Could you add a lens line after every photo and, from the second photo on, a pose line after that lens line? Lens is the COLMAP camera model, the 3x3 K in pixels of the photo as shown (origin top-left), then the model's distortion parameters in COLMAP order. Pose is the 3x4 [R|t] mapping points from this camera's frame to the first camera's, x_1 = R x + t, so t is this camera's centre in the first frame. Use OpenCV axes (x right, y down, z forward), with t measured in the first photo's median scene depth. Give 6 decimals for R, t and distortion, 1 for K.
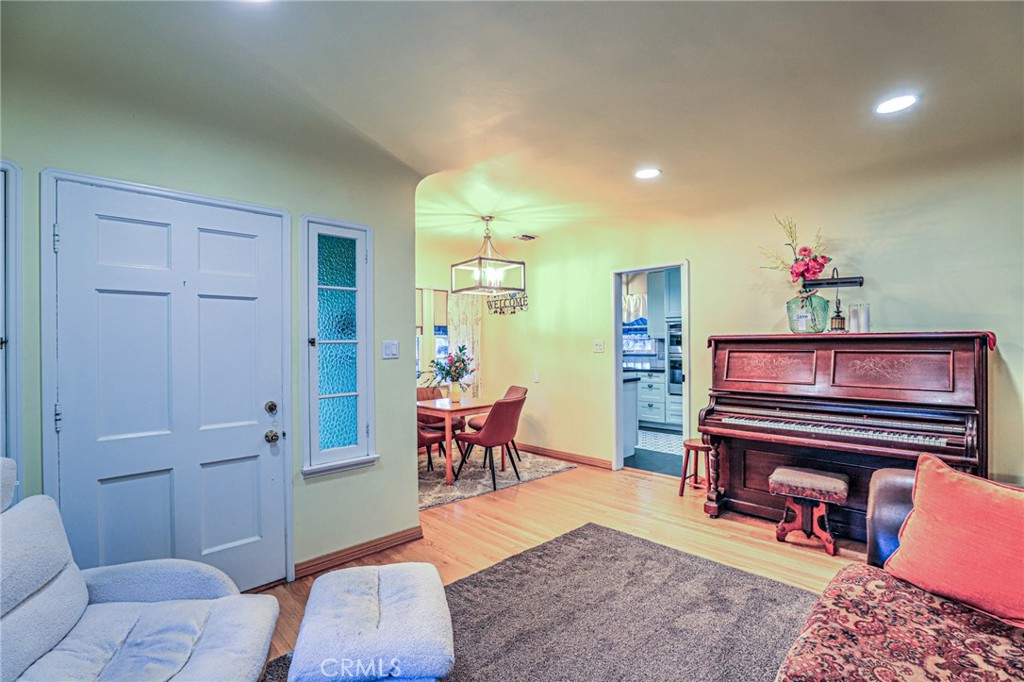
lens RADIAL K [[473.5, 0, 512.0], [0, 473.5, 341.0], [0, 0, 1]] dist [-0.018908, 0.000050]
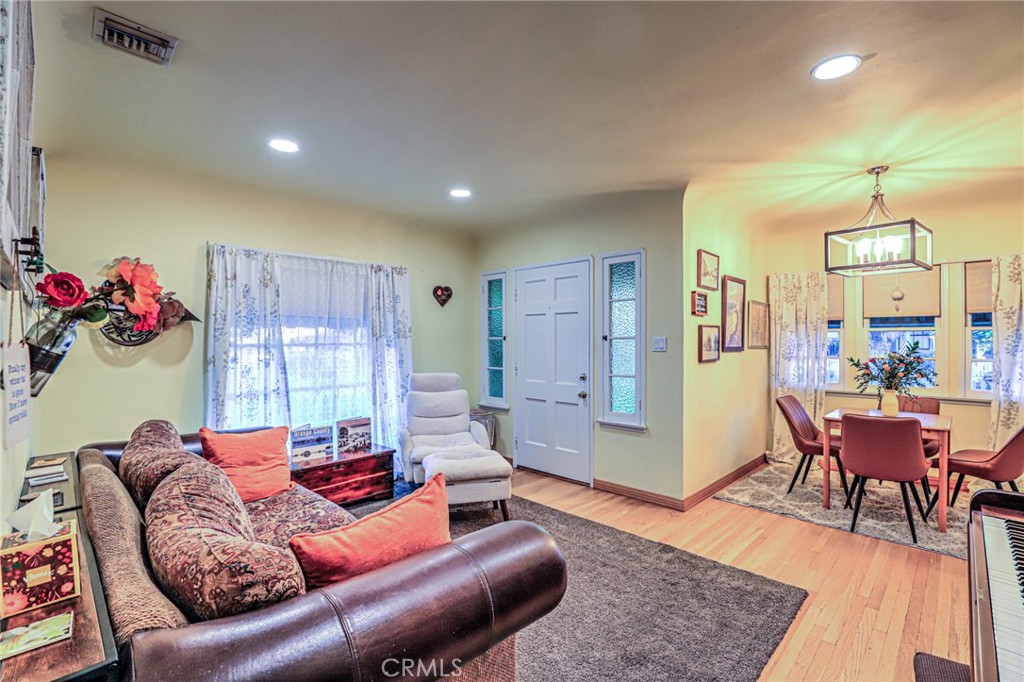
lens RADIAL K [[468.2, 0, 518.1], [0, 468.2, 341.0], [0, 0, 1]] dist [-0.049732, 0.012145]
pose [[0.020130, 0.008998, -0.999757, 0.904779], [0.003823, 0.999951, 0.009077, -0.001846], [0.999790, -0.004004, 0.020095, 0.588916]]
